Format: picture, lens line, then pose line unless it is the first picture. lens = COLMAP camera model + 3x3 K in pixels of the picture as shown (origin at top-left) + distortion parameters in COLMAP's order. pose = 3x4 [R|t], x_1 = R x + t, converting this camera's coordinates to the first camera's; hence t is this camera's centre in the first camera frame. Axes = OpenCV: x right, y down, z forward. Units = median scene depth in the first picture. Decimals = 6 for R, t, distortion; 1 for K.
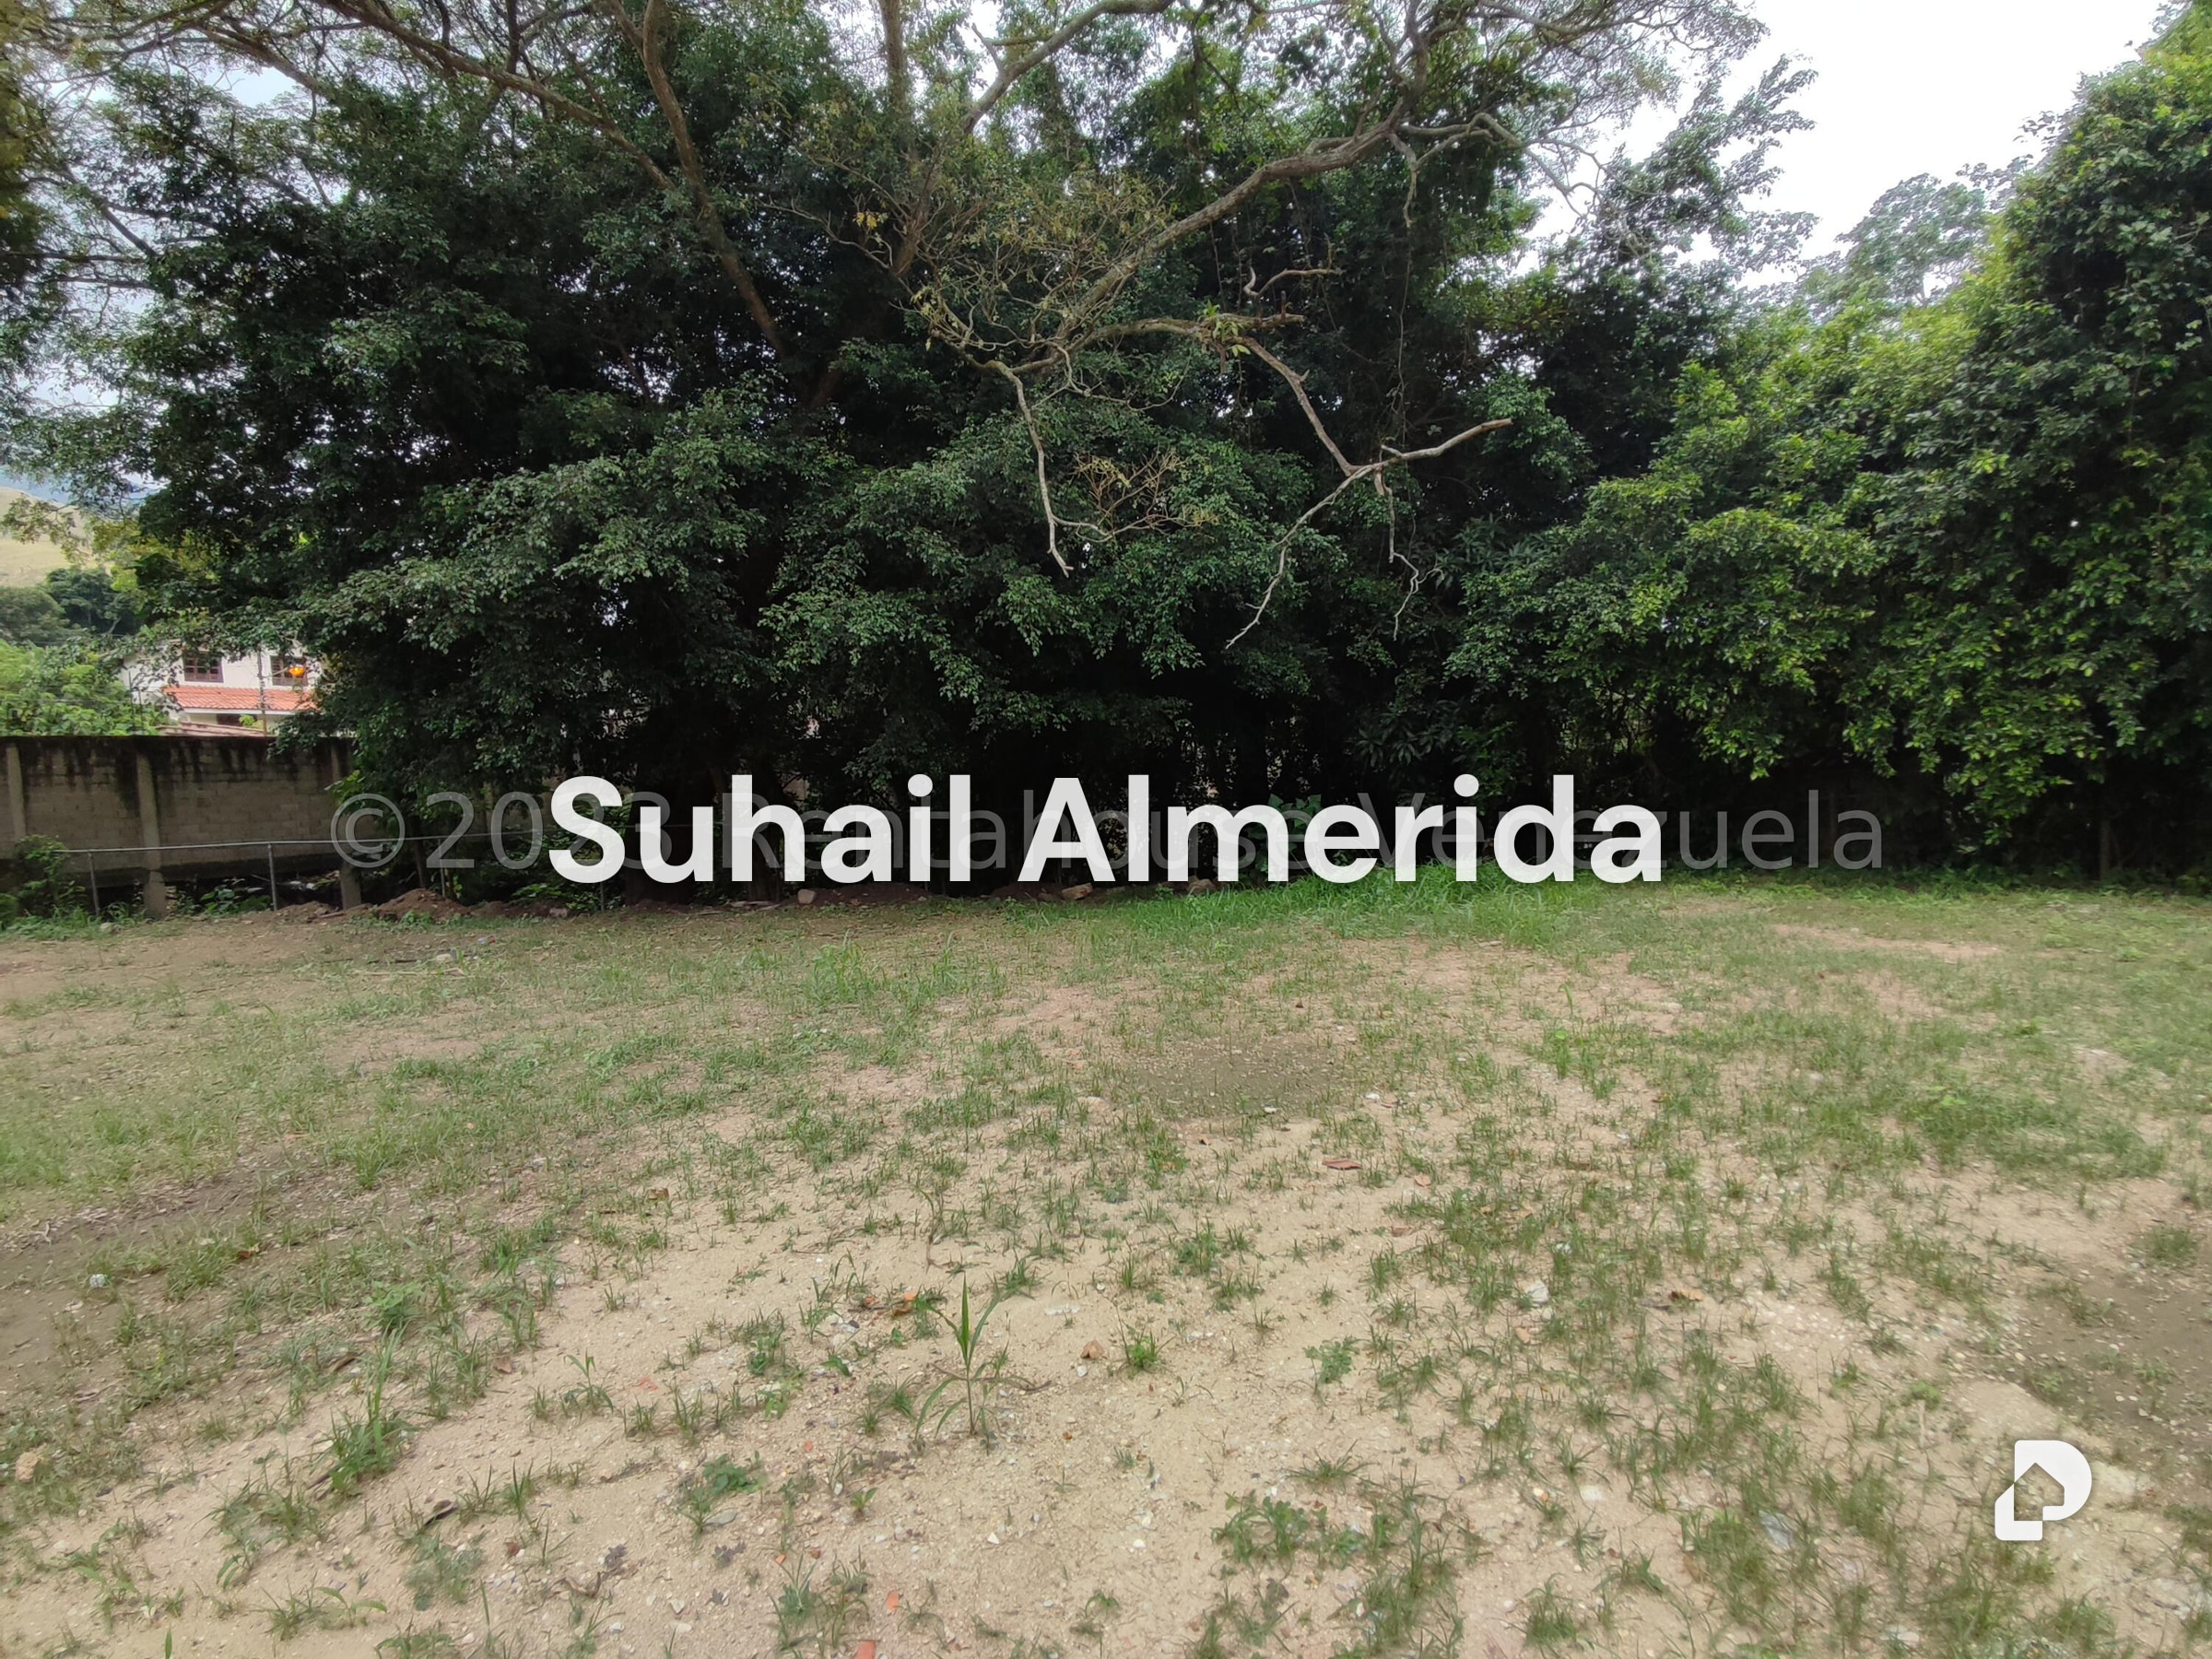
lens RADIAL K [[1011.3, 0, 1107.6], [0, 1011.3, 840.5], [0, 0, 1]] dist [-0.003133, -0.009720]
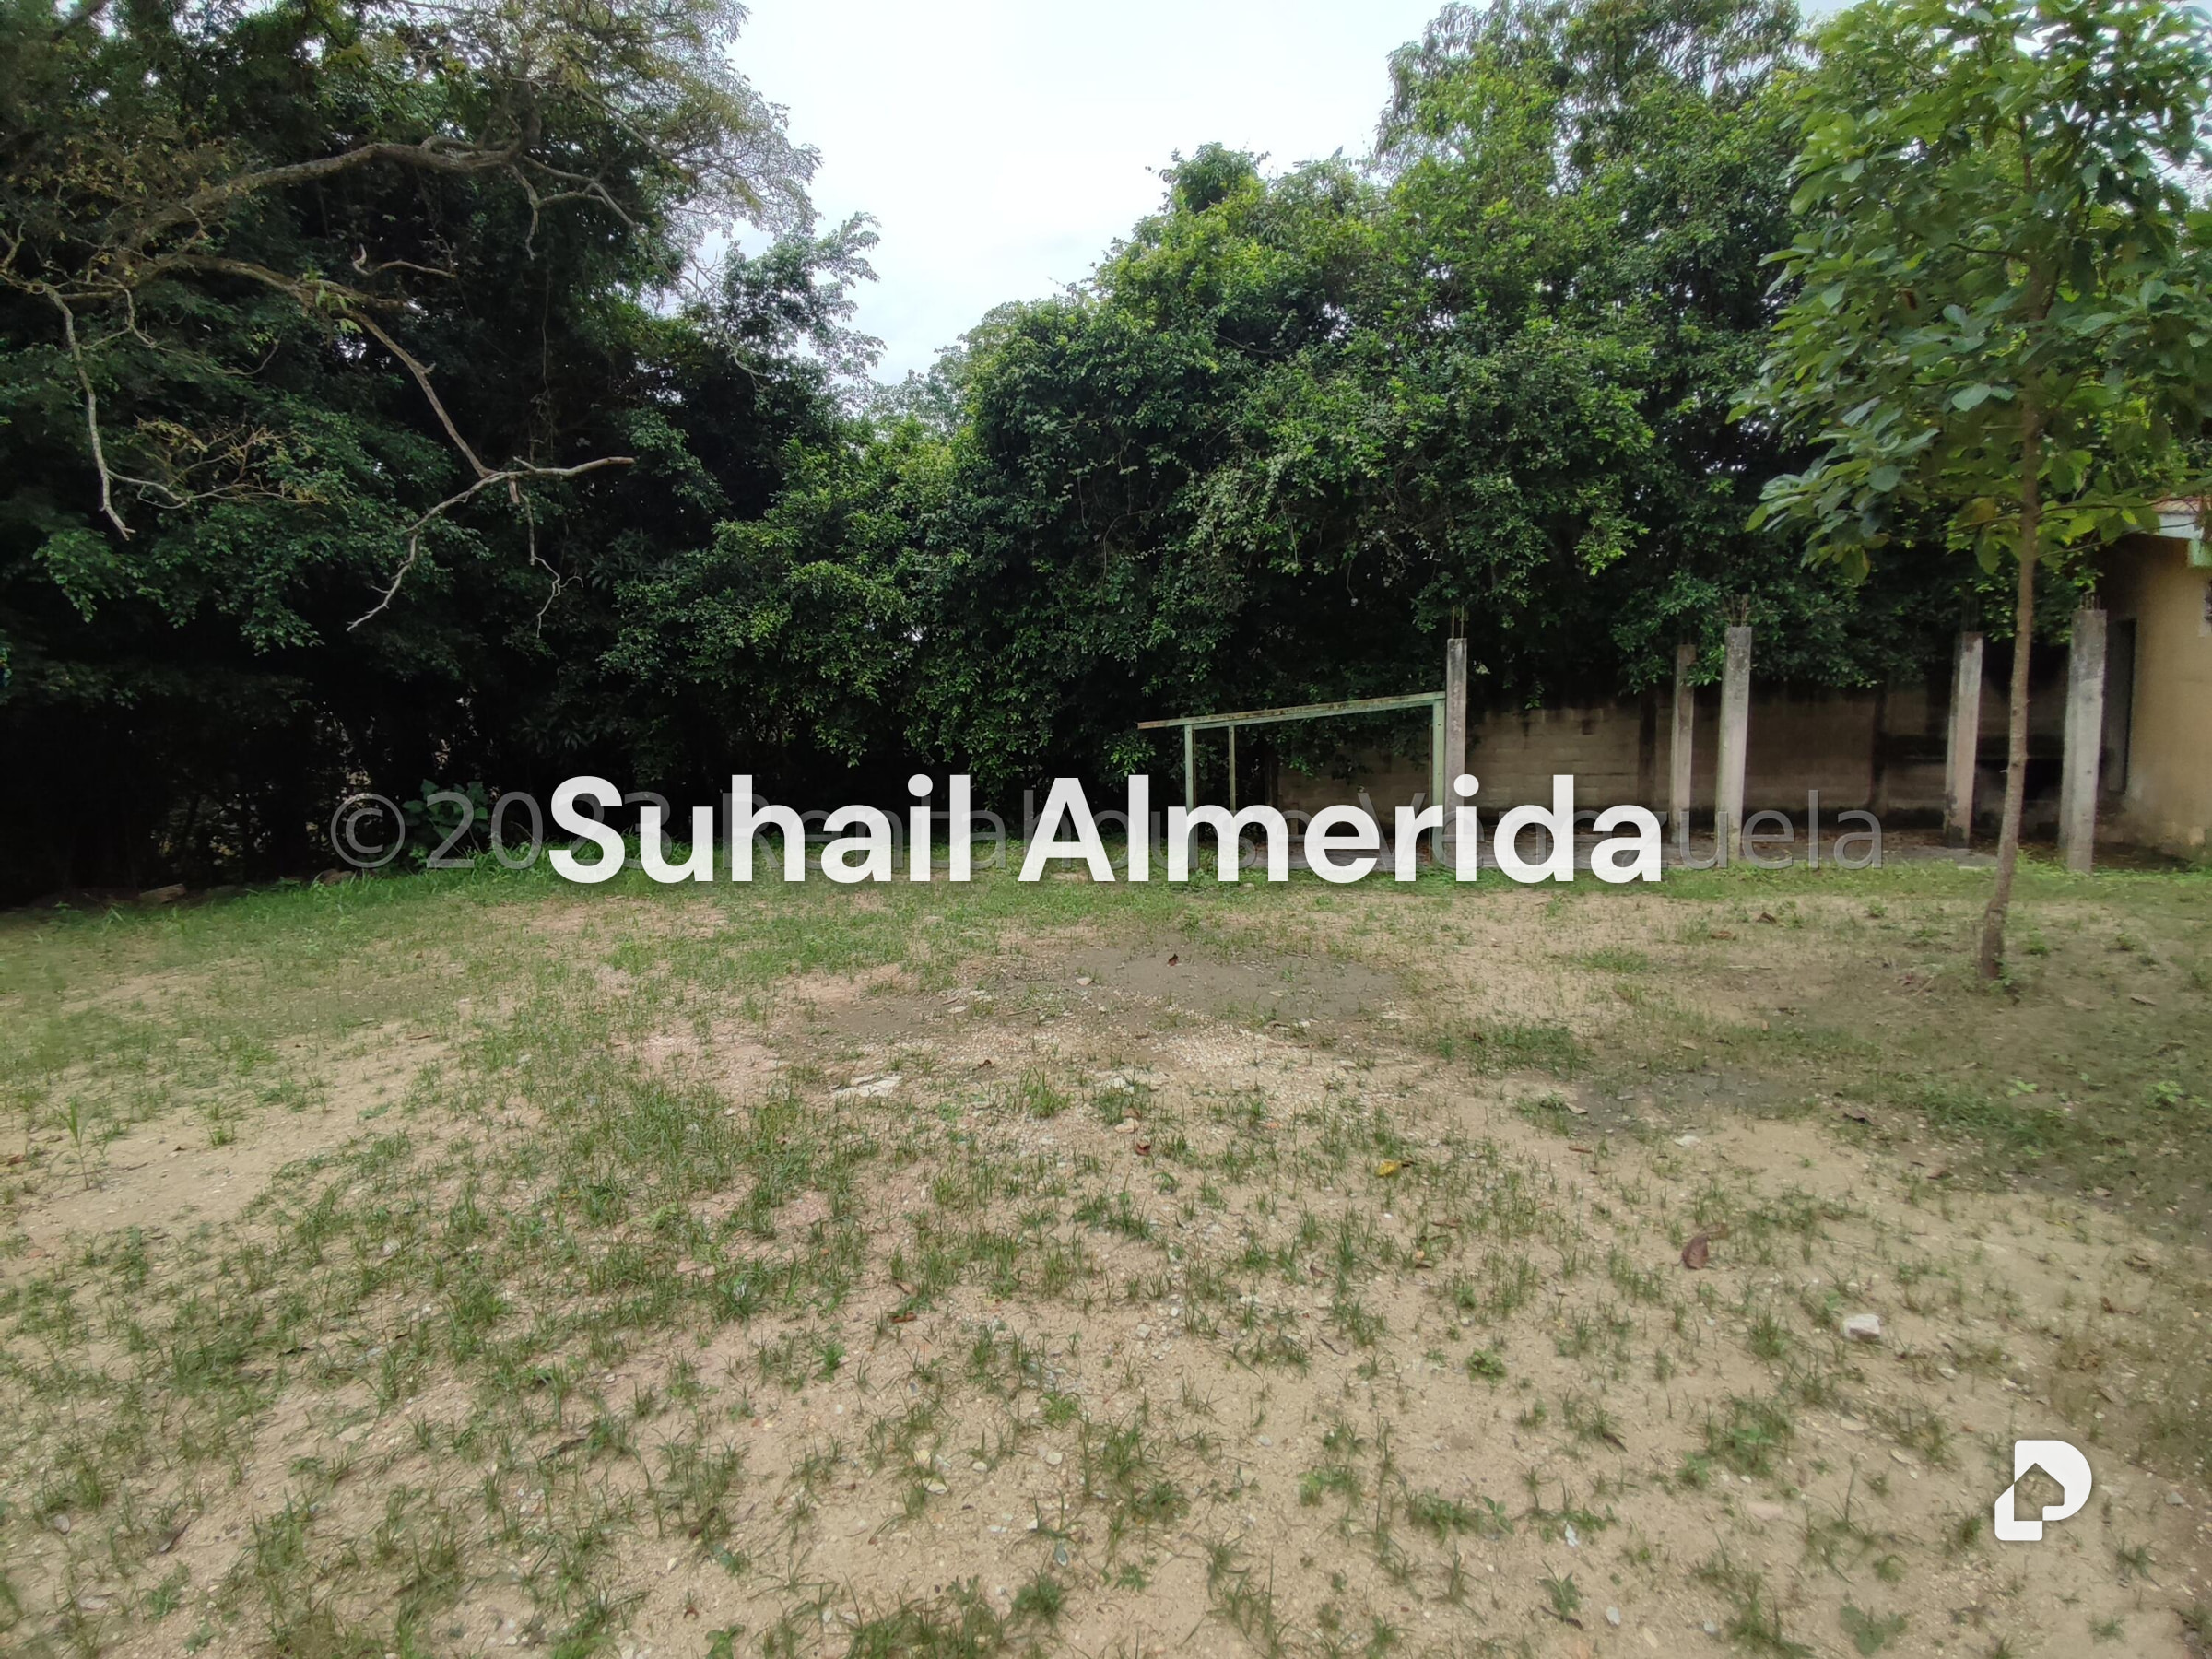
lens RADIAL K [[1011.3, 0, 1107.6], [0, 1011.3, 840.5], [0, 0, 1]] dist [-0.003133, -0.009720]
pose [[0.738662, -0.040669, 0.672848, -0.003572], [0.037369, 0.999114, 0.019365, 0.022877], [-0.673039, 0.010839, 0.739527, -0.210219]]
